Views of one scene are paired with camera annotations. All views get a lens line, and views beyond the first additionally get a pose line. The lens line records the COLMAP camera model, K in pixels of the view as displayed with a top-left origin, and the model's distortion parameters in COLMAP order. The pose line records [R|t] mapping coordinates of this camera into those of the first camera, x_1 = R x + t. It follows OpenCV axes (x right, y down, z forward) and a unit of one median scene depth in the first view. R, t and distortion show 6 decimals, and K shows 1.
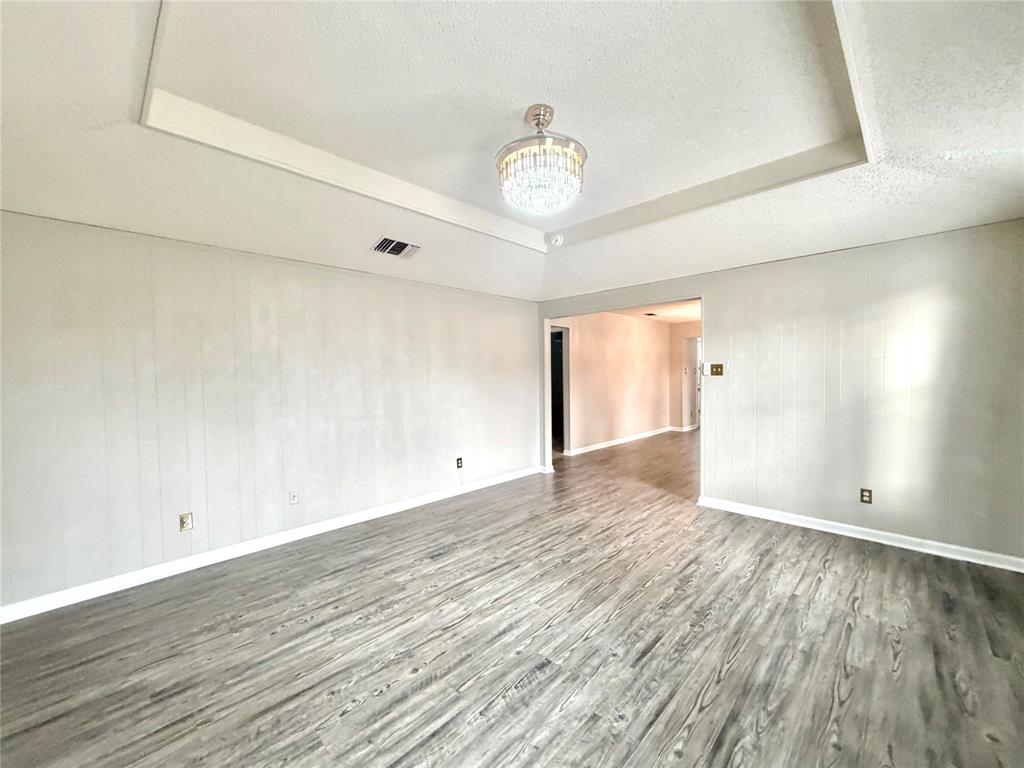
lens RADIAL K [[406.6, 0, 512.3], [0, 406.6, 384.2], [0, 0, 1]] dist [0.000321, 0.000325]
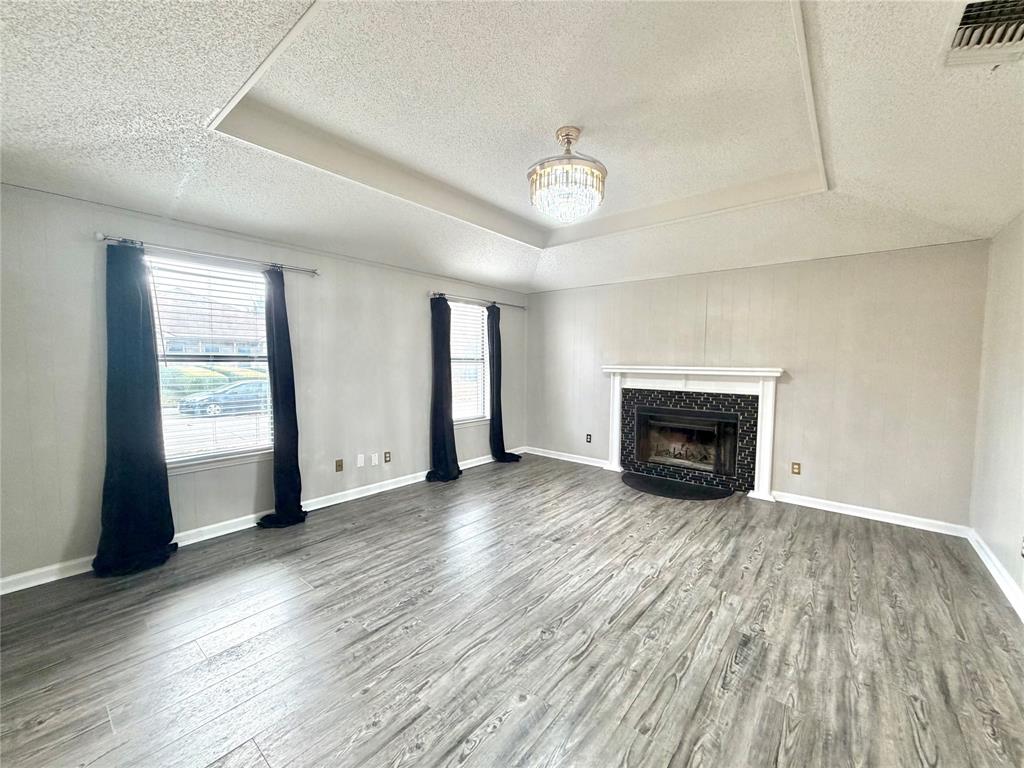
lens RADIAL K [[406.6, 0, 513.0], [0, 406.6, 388.5], [0, 0, 1]] dist [0.000321, 0.000325]
pose [[-0.996658, 0.010712, -0.080977, 0.278609], [0.002504, 0.994904, 0.100795, -0.057182], [0.081644, 0.100256, -0.991606, 1.882562]]
